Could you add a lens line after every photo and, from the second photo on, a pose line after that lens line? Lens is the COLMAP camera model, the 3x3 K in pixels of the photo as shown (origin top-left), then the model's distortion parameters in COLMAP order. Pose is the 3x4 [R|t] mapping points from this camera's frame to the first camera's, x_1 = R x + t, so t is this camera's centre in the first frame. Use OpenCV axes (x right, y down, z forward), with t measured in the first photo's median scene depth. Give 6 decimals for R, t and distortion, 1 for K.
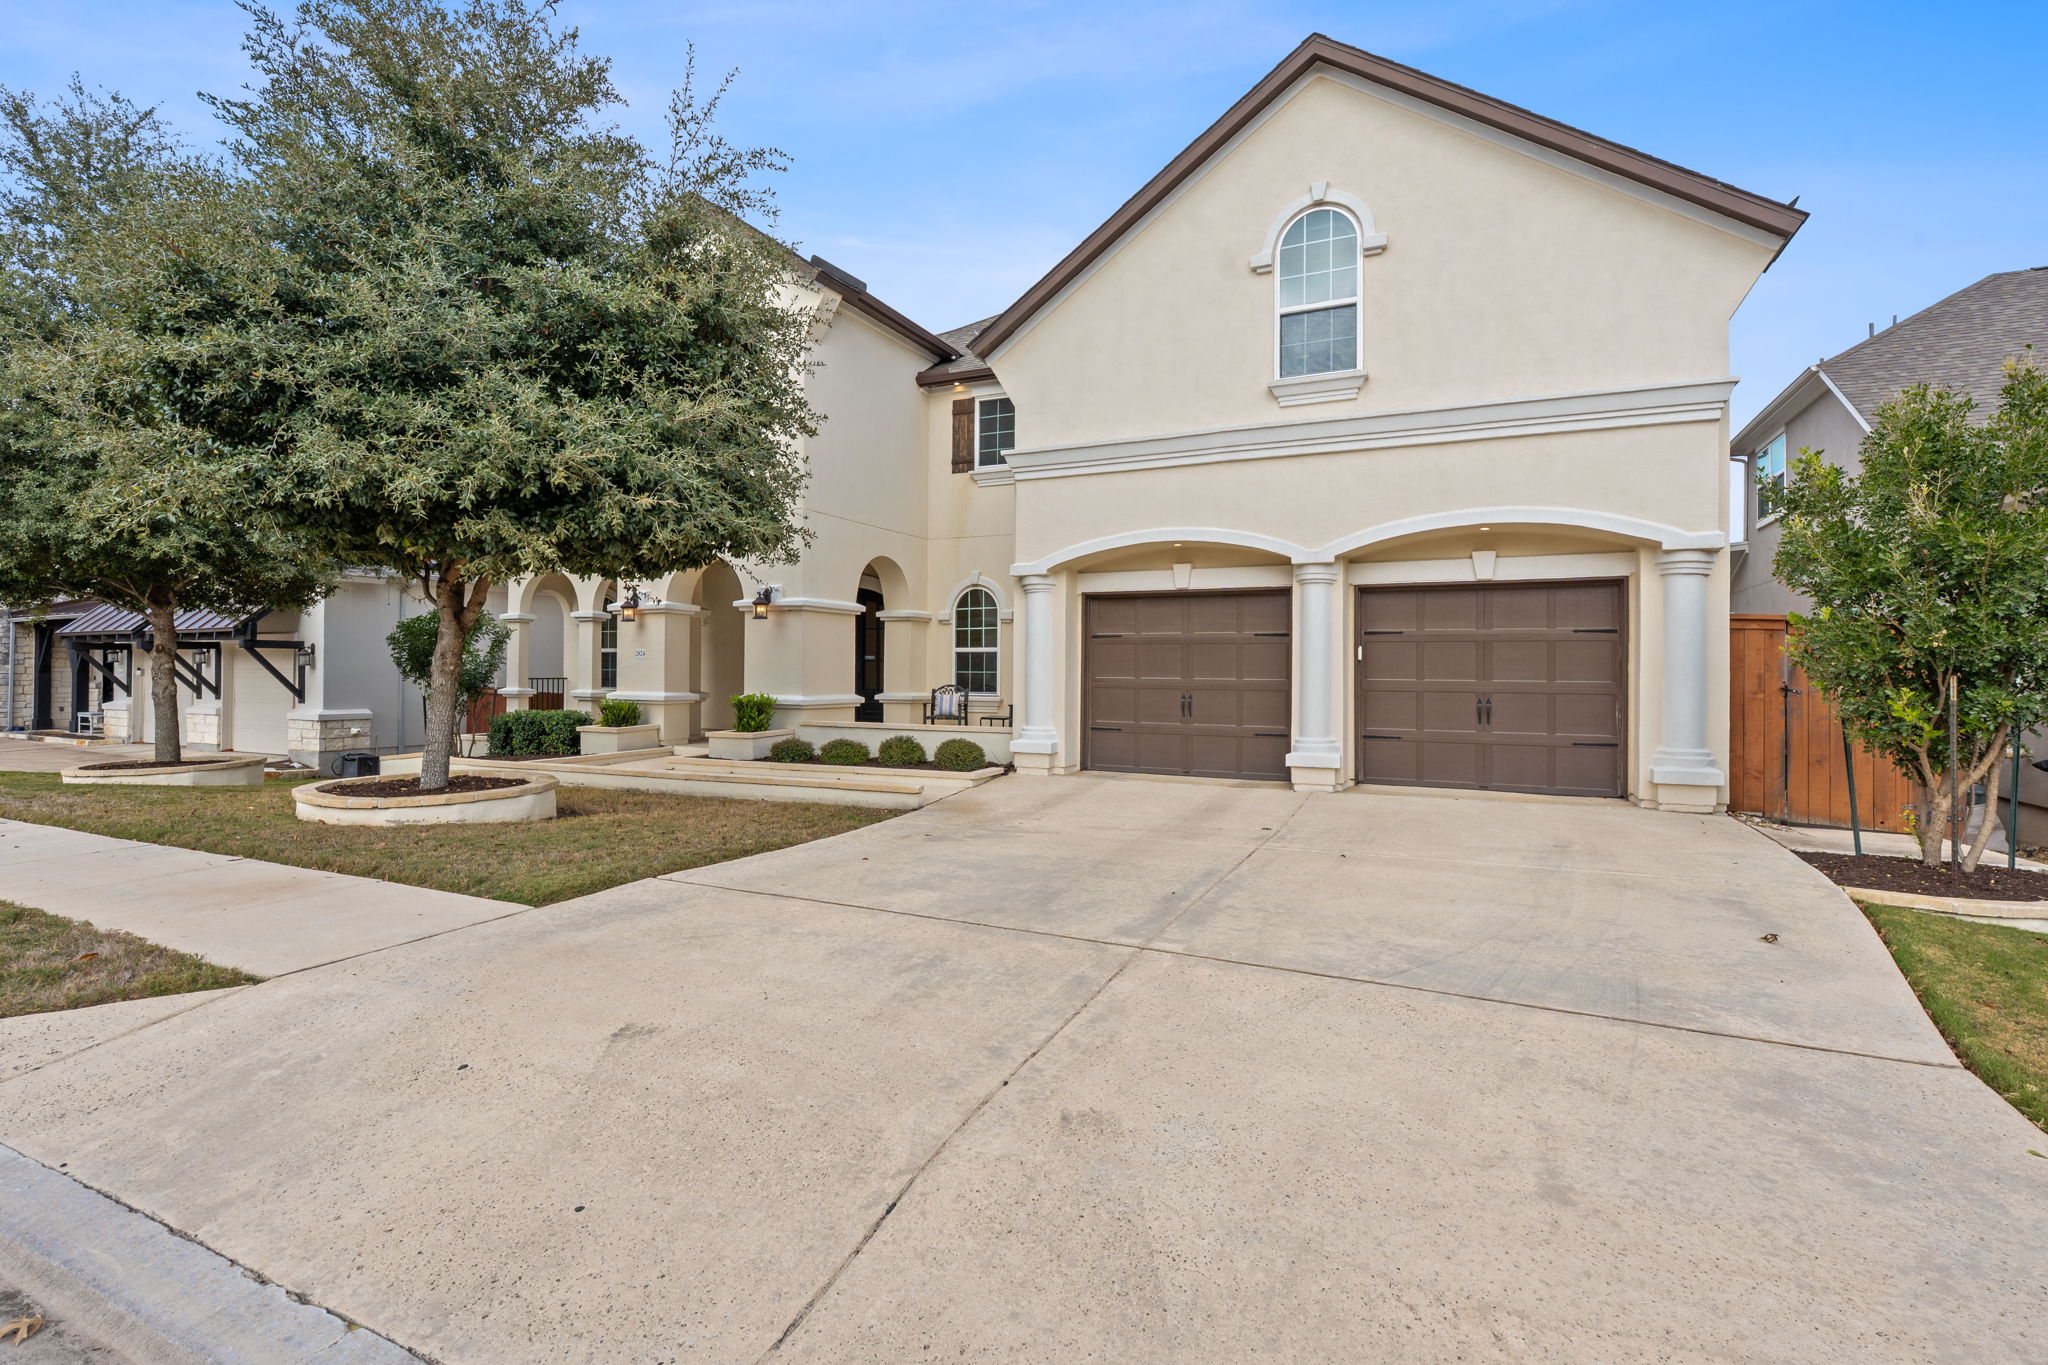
lens RADIAL K [[918.3, 0, 1022.7], [0, 918.3, 663.9], [0, 0, 1]] dist [-0.021516, 0.006452]
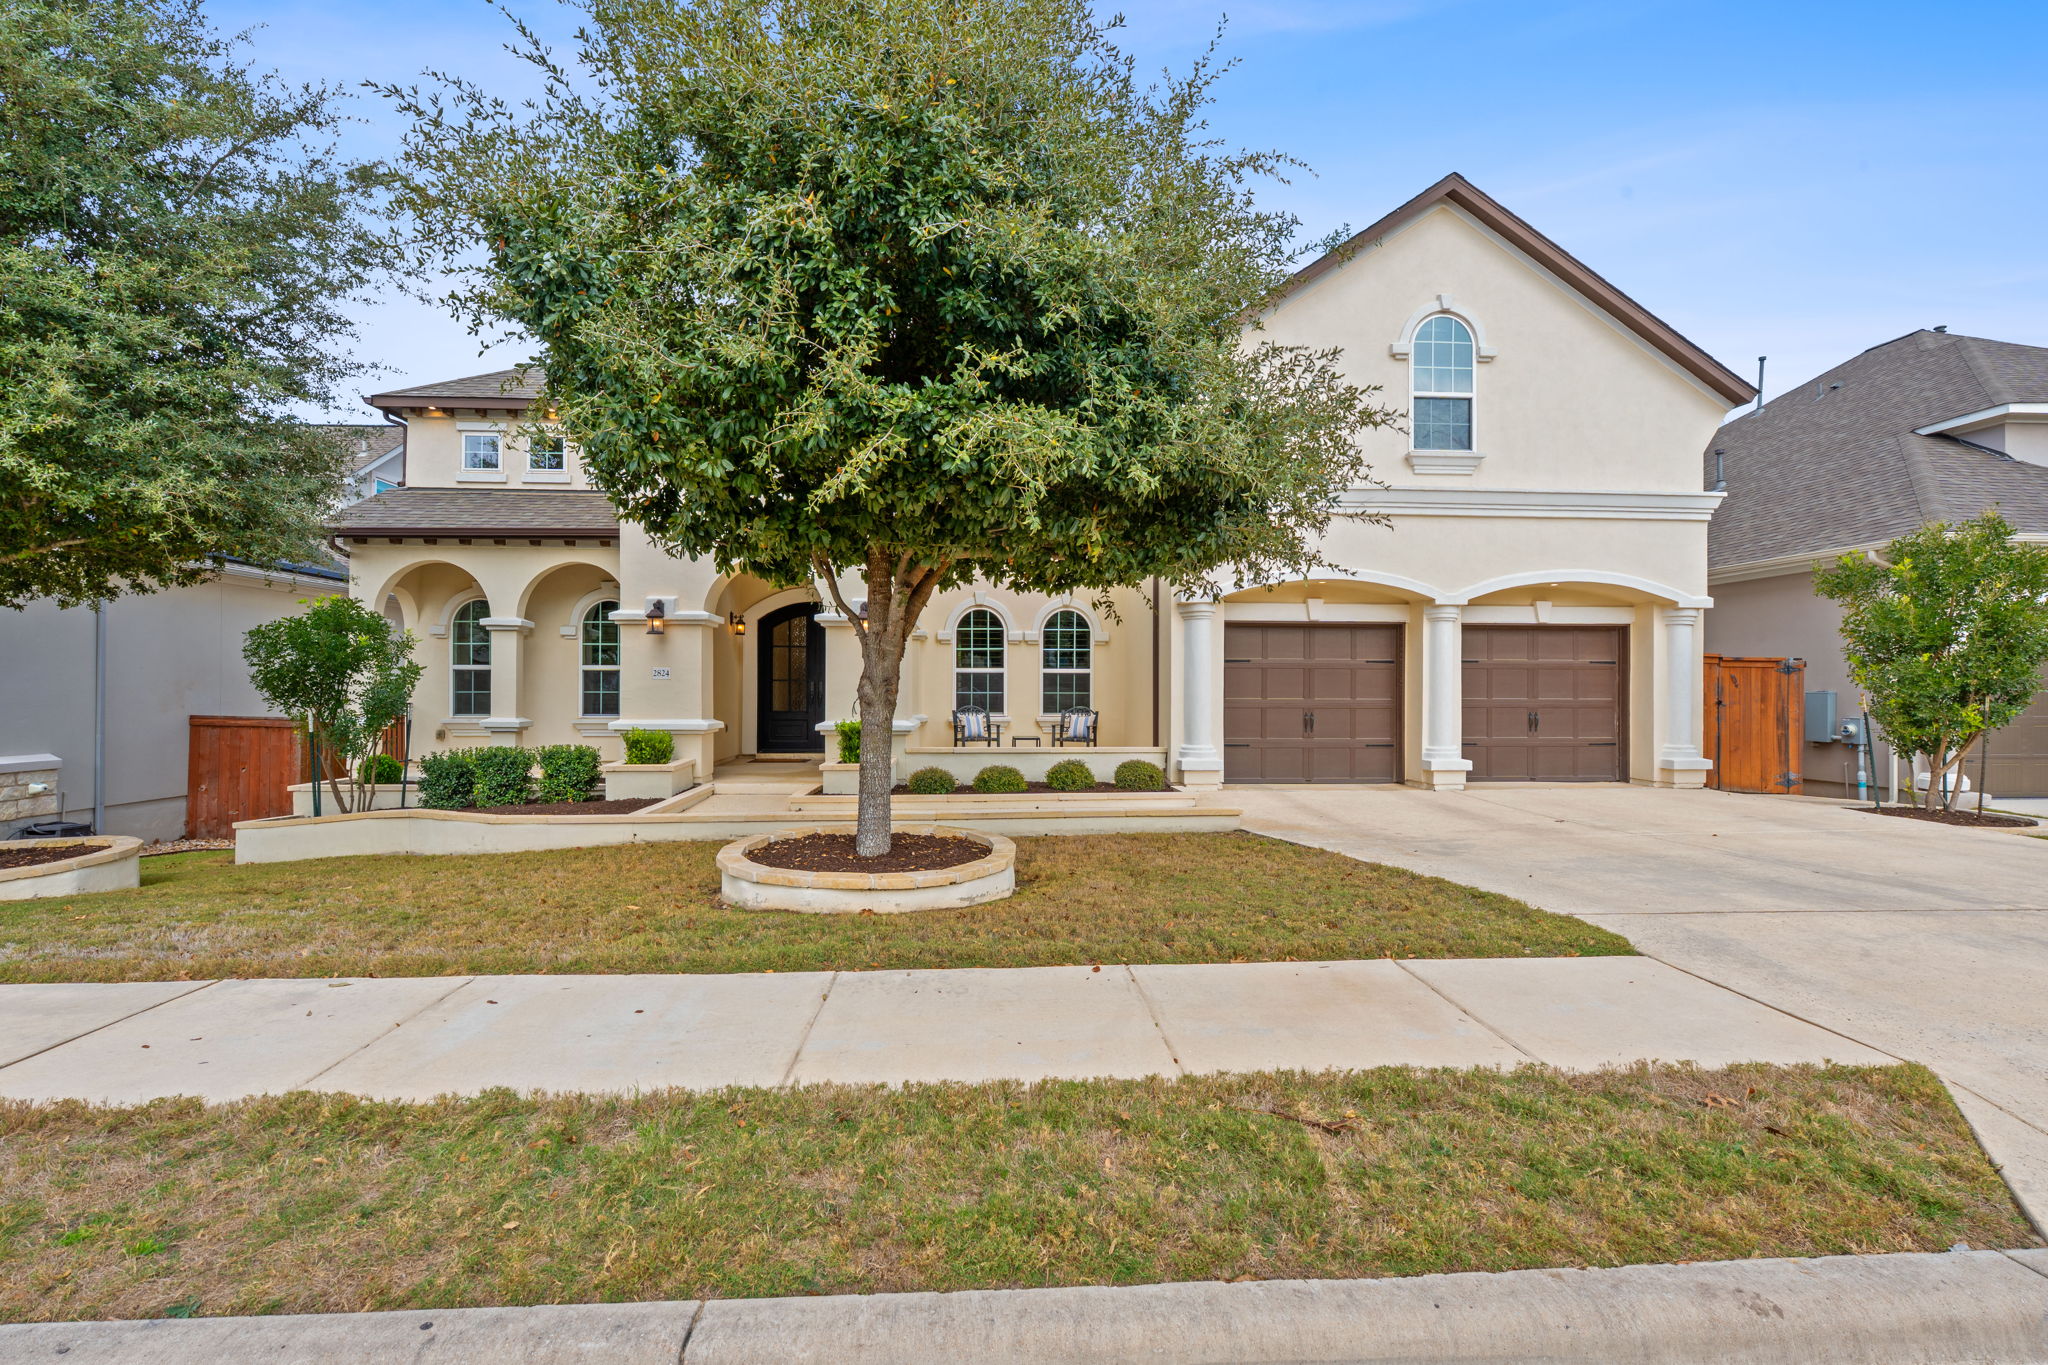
lens RADIAL K [[866.6, 0, 1024.0], [0, 866.6, 682.5], [0, 0, 1]] dist [-0.009863, 0.000006]
pose [[0.879943, 0.001830, 0.475075, -0.711382], [-0.001507, 0.999998, -0.001061, -0.002338], [-0.475076, 0.000218, 0.879945, 0.240541]]
